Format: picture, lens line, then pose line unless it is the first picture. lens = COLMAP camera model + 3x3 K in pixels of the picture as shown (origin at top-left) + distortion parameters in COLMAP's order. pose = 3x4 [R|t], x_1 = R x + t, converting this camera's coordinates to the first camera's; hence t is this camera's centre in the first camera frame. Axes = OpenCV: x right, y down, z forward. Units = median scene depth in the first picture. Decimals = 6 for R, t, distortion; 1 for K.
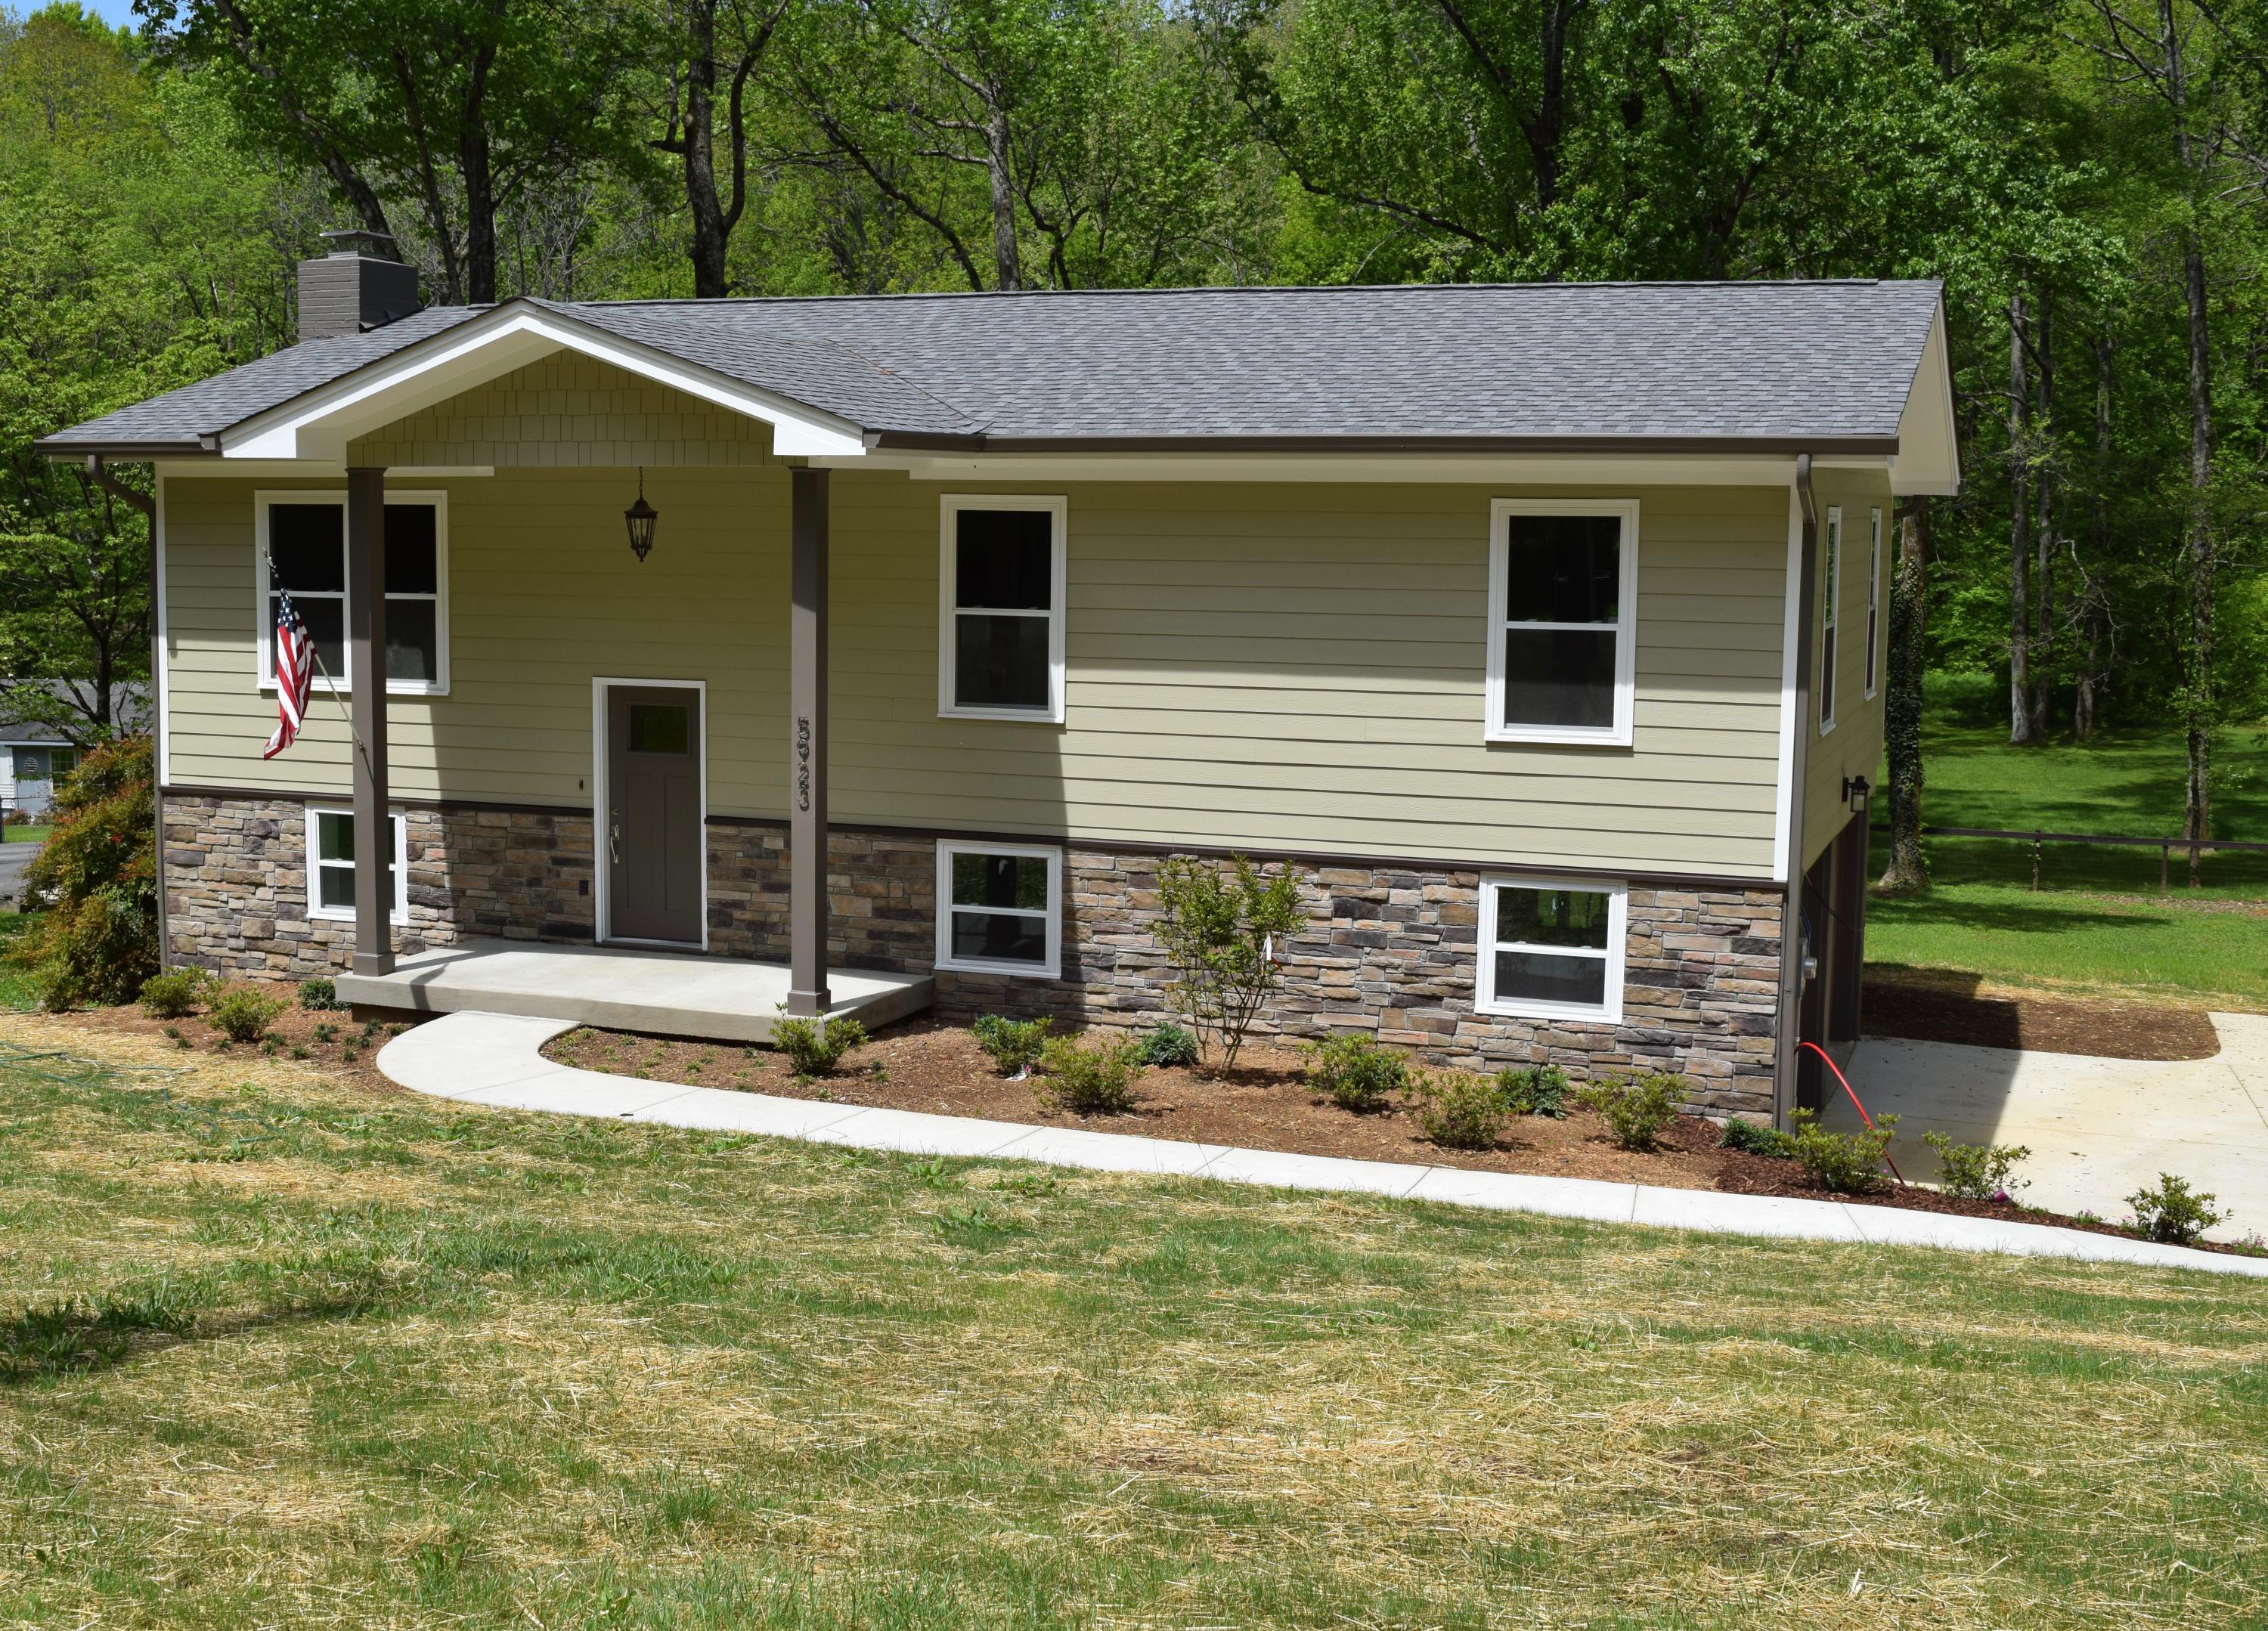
lens RADIAL K [[2675.1, 0, 1134.0], [0, 2675.1, 811.0], [0, 0, 1]] dist [-0.063763, 0.000000]
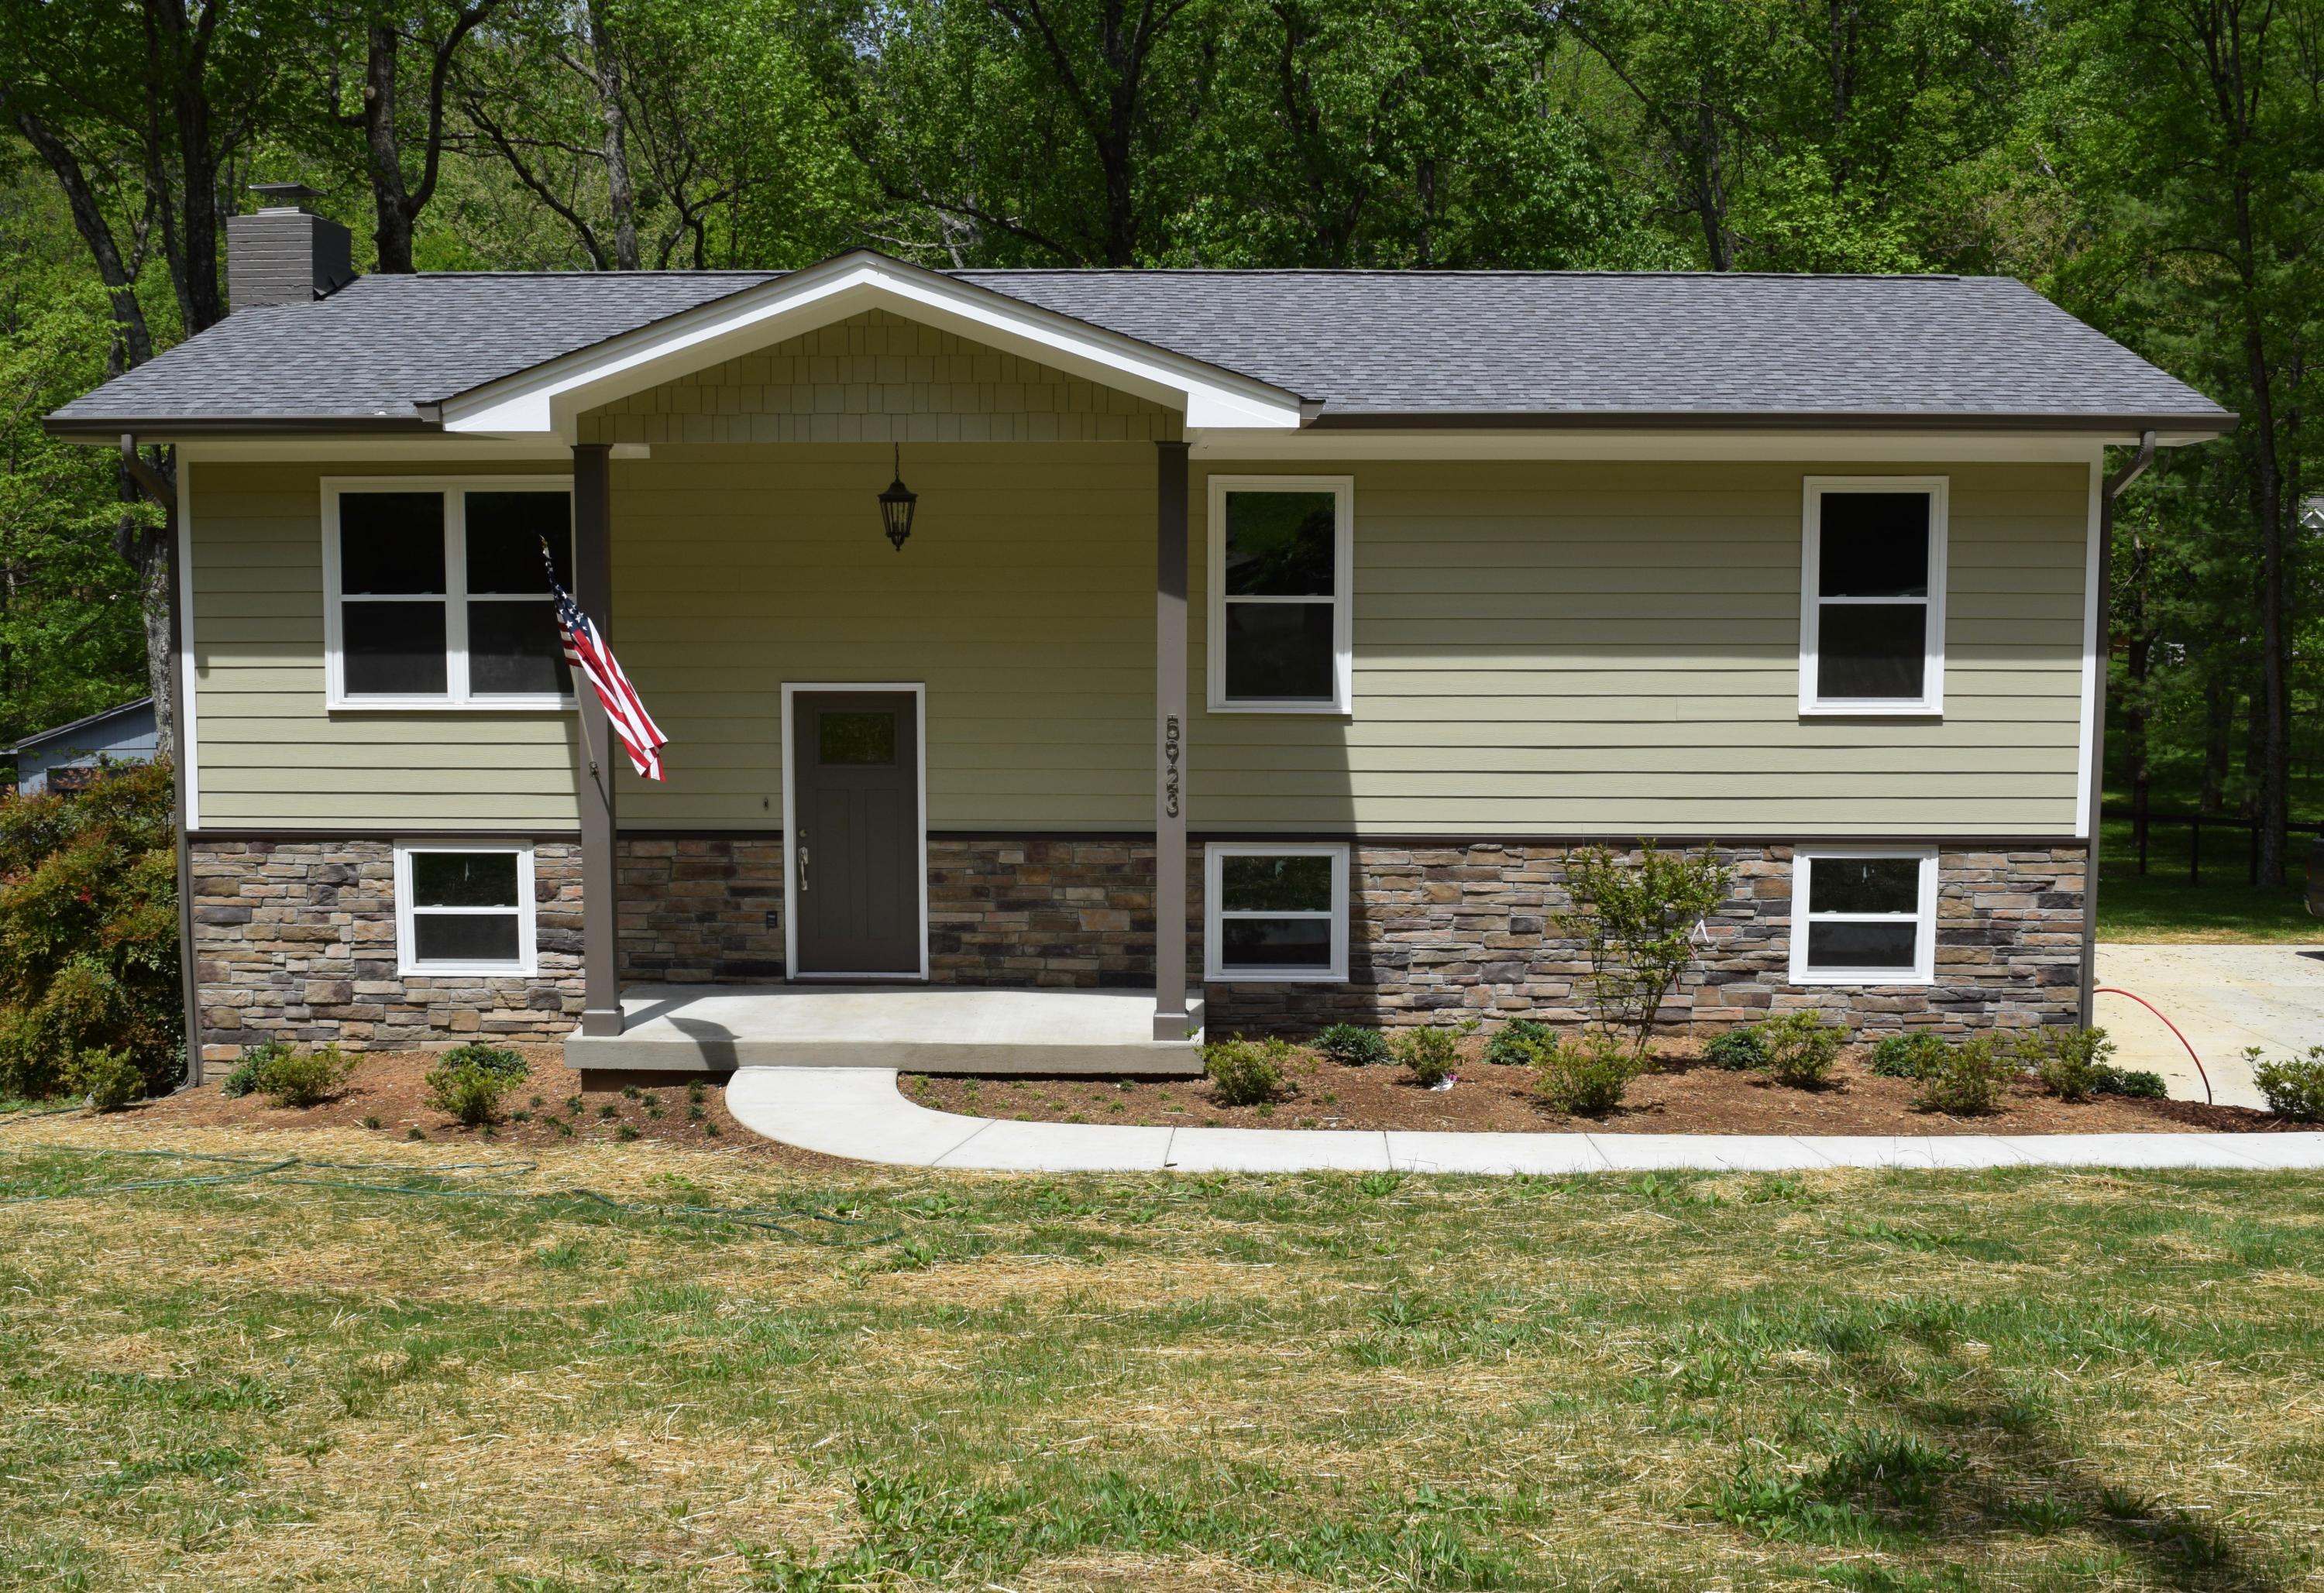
lens RADIAL K [[2517.7, 0, 1161.9], [0, 2517.7, 800.6], [0, 0, 1]] dist [-0.068965, 0.000000]
pose [[0.939029, -0.046524, 0.340677, -0.397336], [0.047601, 0.998853, 0.005202, -0.009867], [-0.340528, 0.011332, 0.940166, 0.177975]]
